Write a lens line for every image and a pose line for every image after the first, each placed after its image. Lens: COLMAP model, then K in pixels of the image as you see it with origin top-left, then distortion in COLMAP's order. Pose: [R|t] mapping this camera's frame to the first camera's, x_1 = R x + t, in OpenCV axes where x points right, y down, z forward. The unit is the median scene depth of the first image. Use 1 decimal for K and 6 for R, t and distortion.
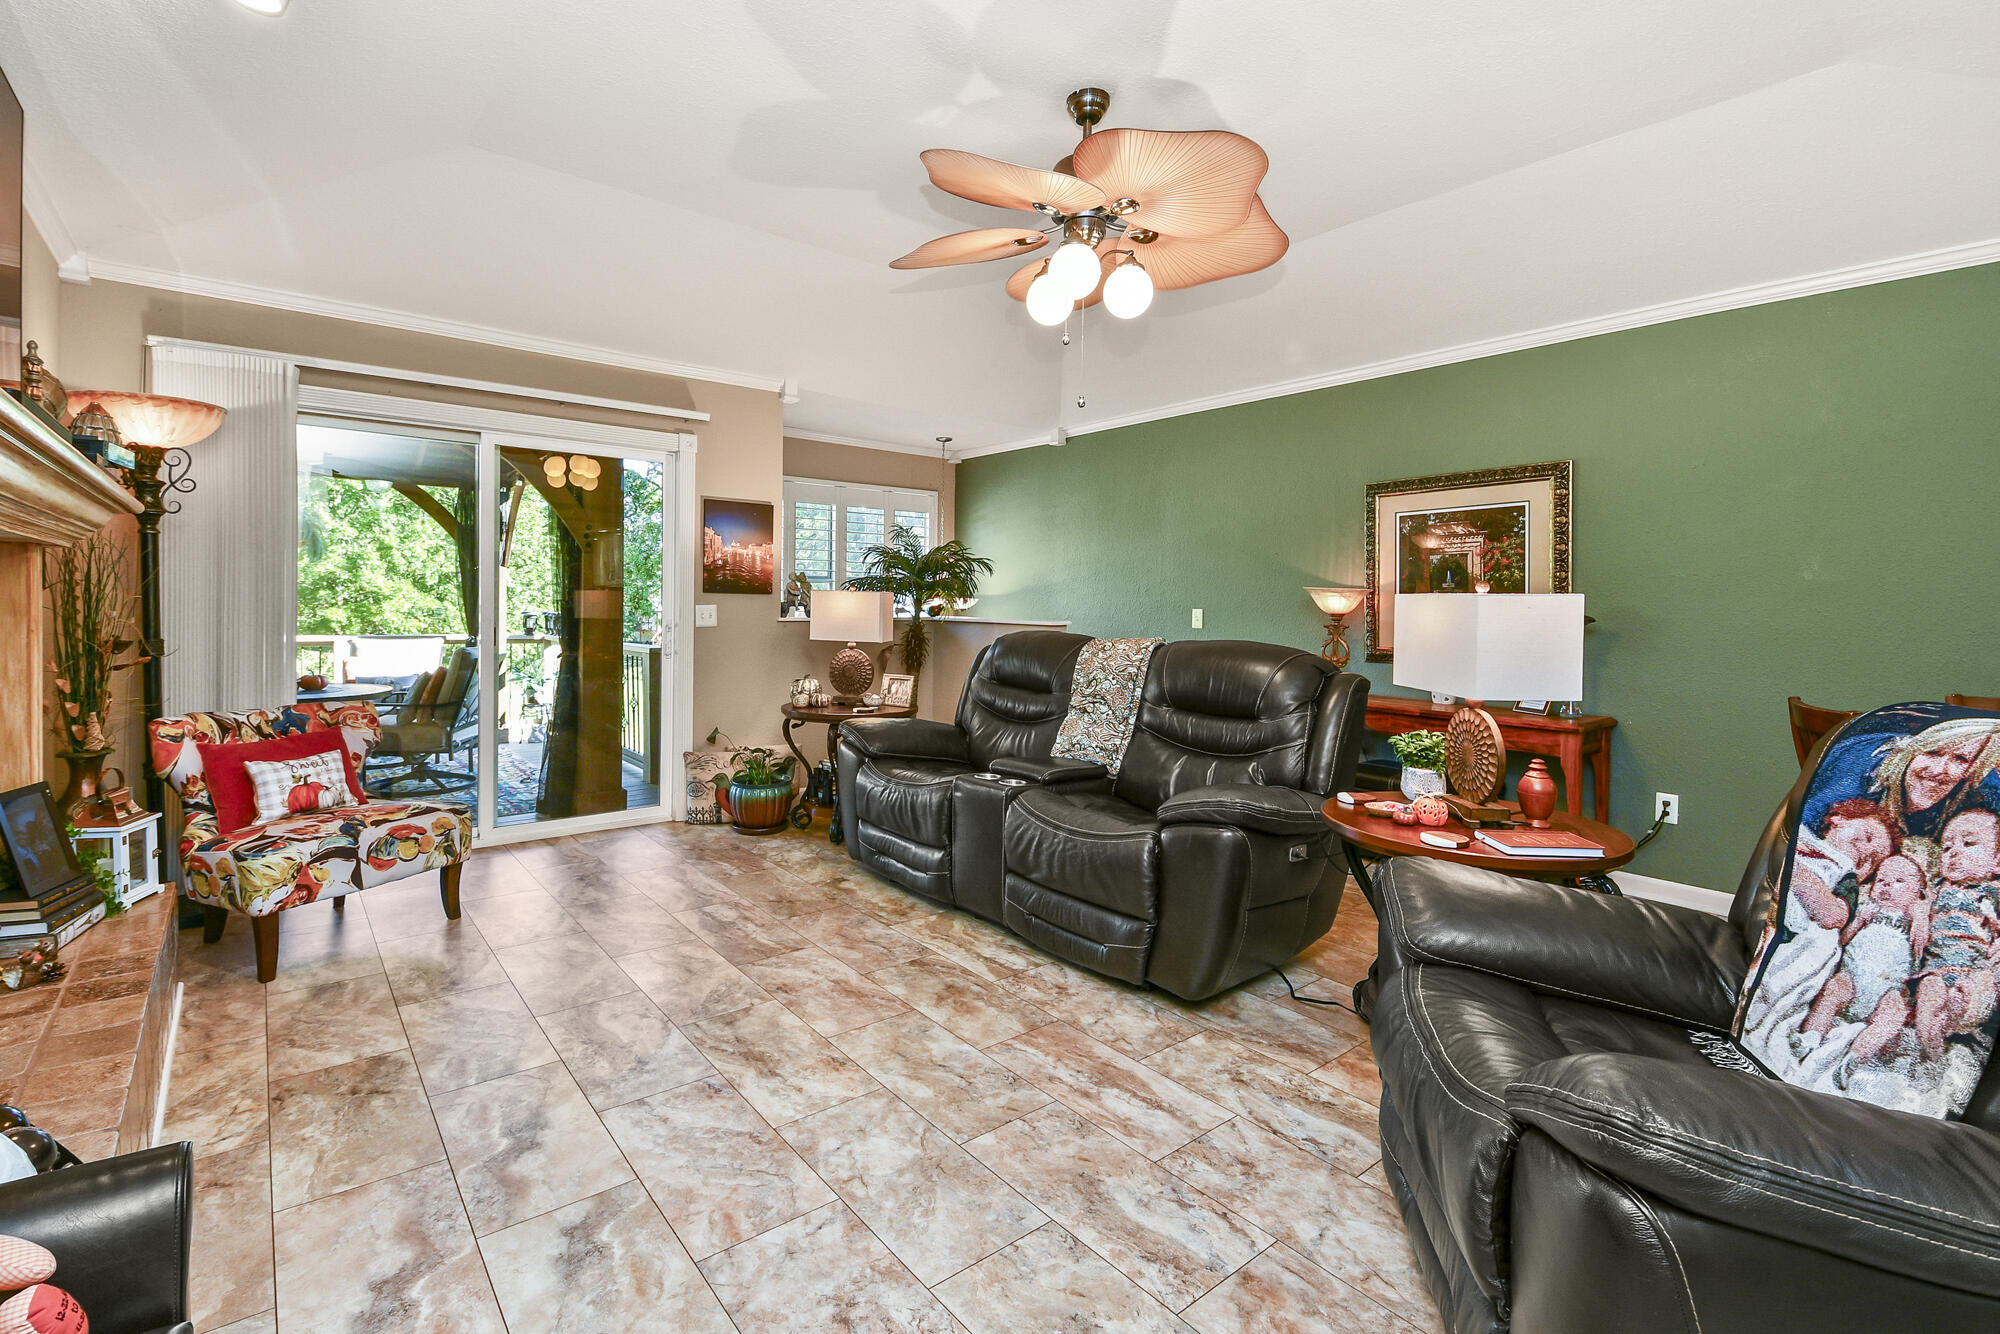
lens RADIAL K [[895.8, 0, 997.2], [0, 895.8, 615.8], [0, 0, 1]] dist [-0.000558, -0.000315]
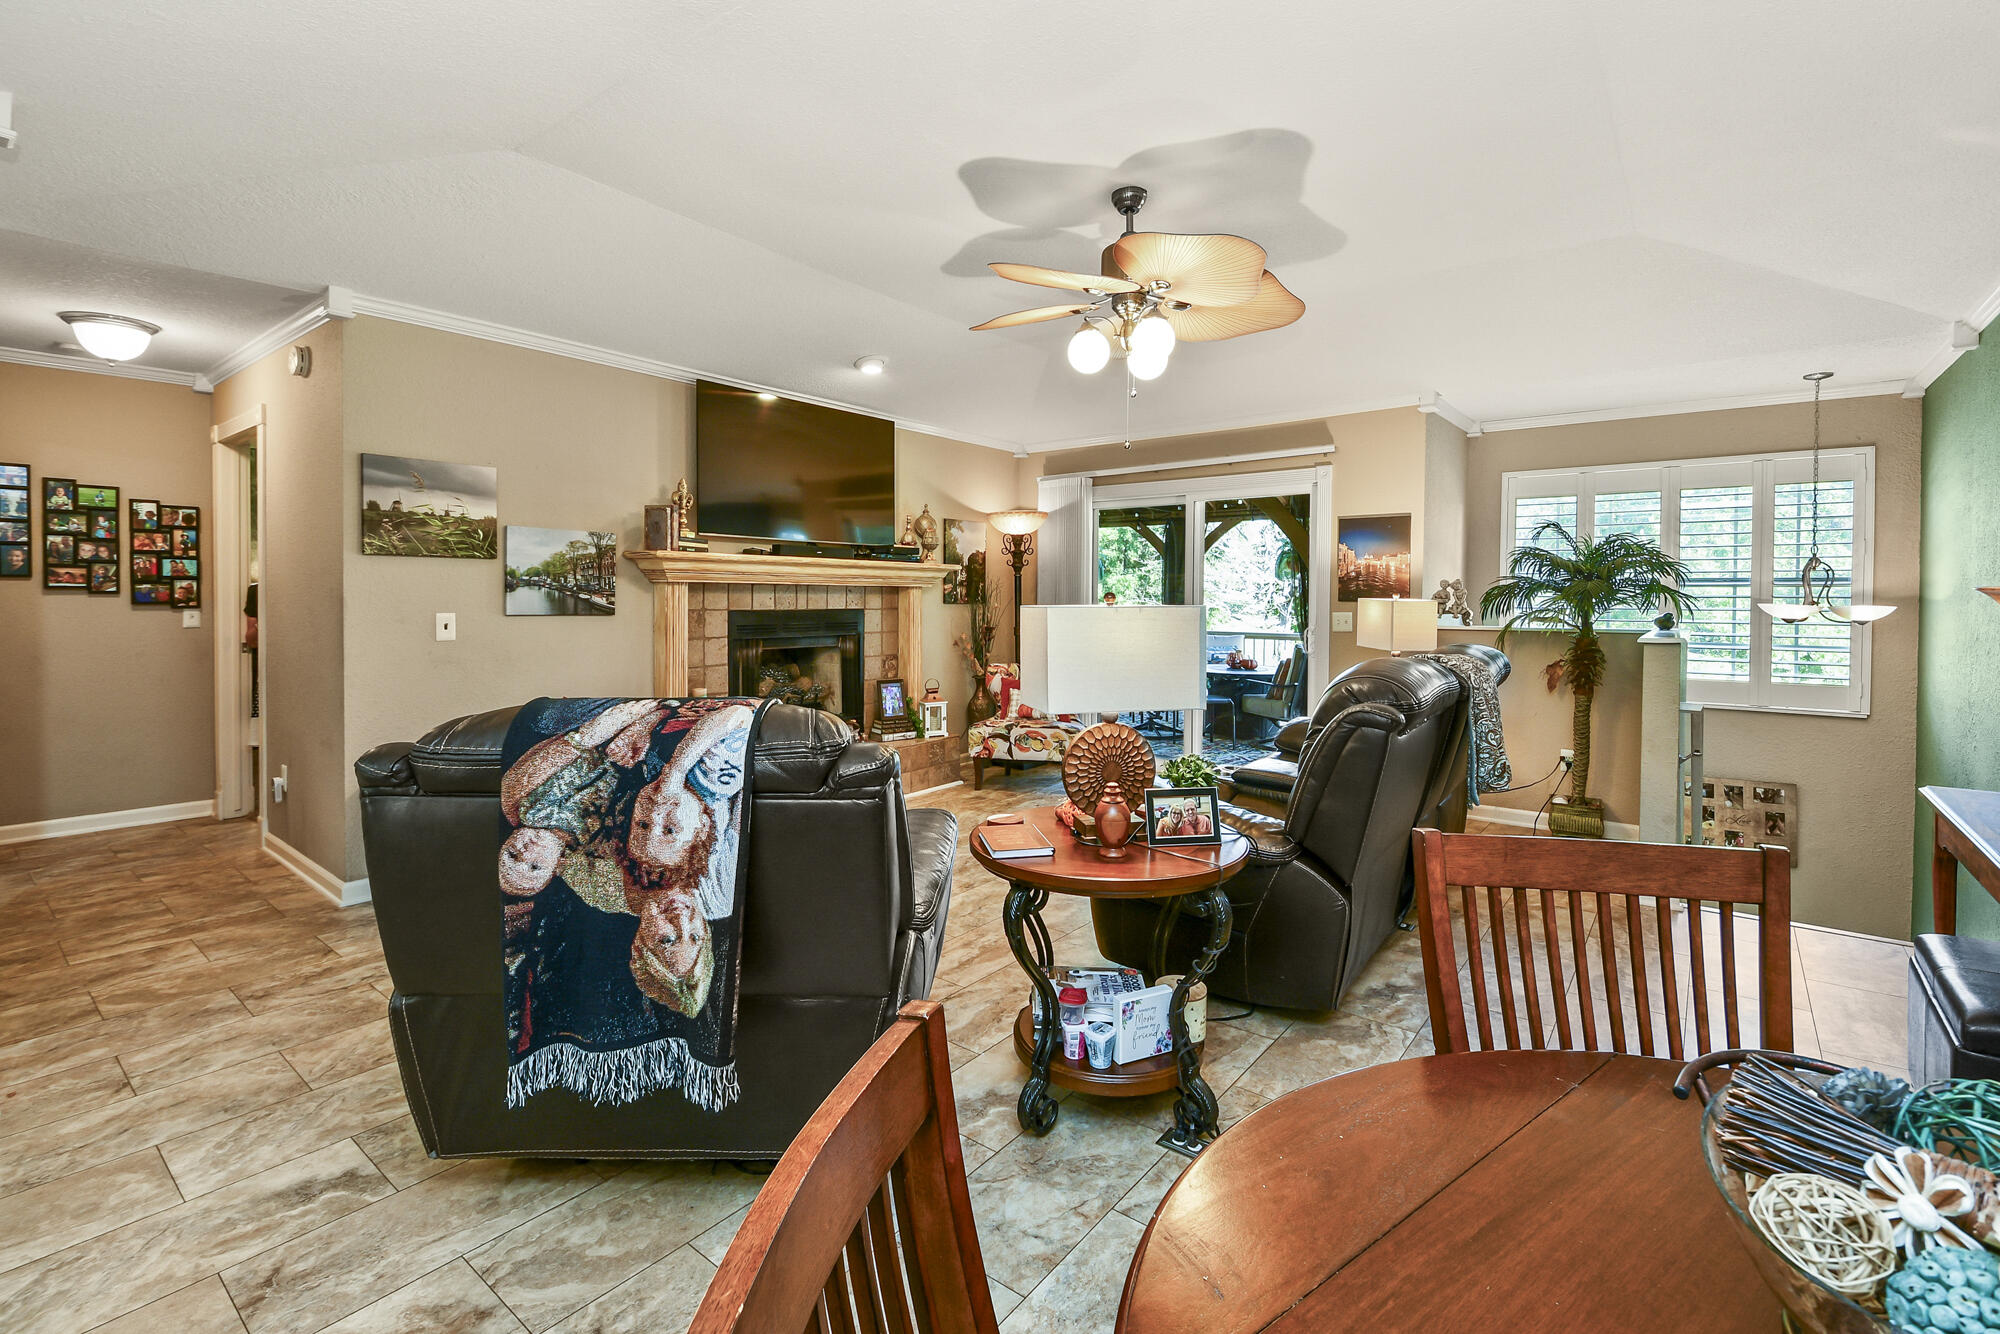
lens RADIAL K [[921.5, 0, 1007.2], [0, 921.5, 623.4], [0, 0, 1]] dist [-0.000316, -0.005513]
pose [[0.206403, 0.014861, -0.978354, 1.037233], [-0.014220, 0.999825, 0.012187, -0.008493], [0.978364, 0.011397, 0.206578, 0.485358]]
